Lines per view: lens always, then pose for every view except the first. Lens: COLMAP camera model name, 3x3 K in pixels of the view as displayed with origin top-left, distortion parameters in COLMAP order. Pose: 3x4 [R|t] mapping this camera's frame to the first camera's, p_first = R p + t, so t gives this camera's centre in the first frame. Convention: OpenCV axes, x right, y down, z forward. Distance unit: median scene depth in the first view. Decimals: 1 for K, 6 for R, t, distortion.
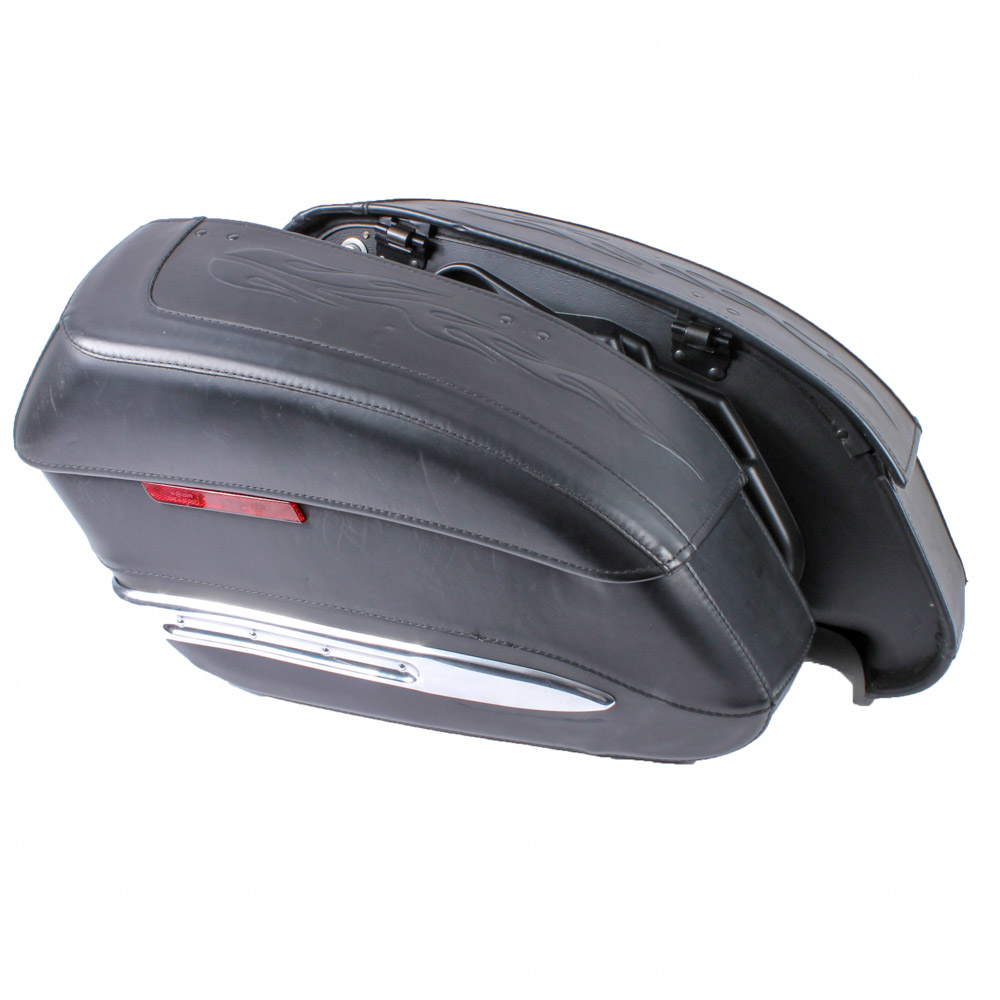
lens RADIAL K [[937.6, 0, 501.2], [0, 937.6, 496.2], [0, 0, 1]] dist [-0.106191, 0.005349]
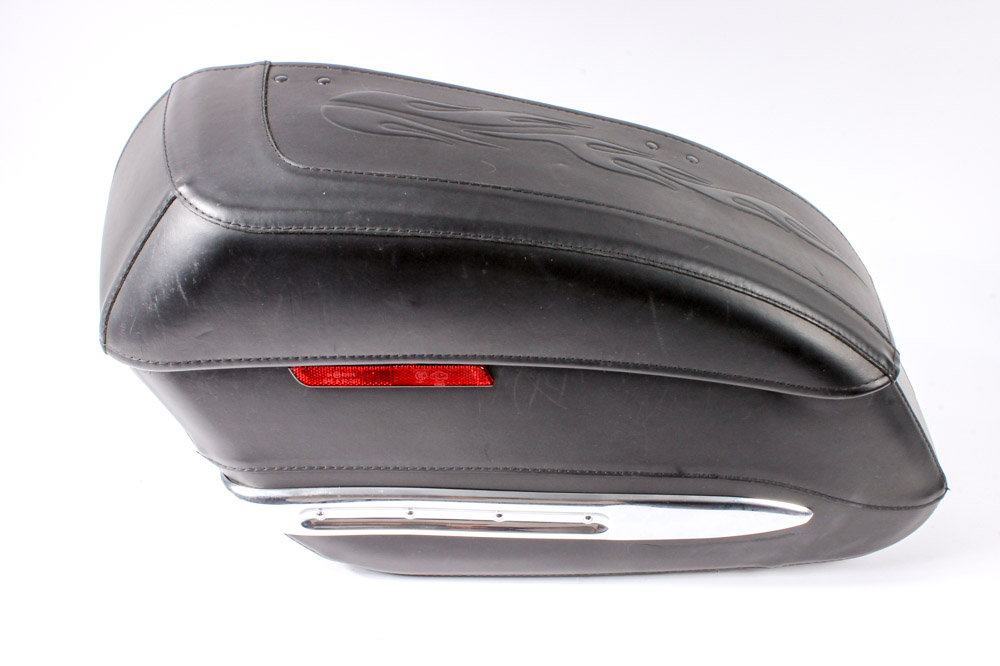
lens RADIAL K [[903.6, 0, 501.4], [0, 903.6, 334.8], [0, 0, 1]] dist [-0.105062, -0.012350]
pose [[0.969055, -0.136693, 0.205540, -0.375131], [0.131499, 0.990557, 0.038788, -0.053808], [-0.208901, -0.010559, 0.977880, 0.127819]]
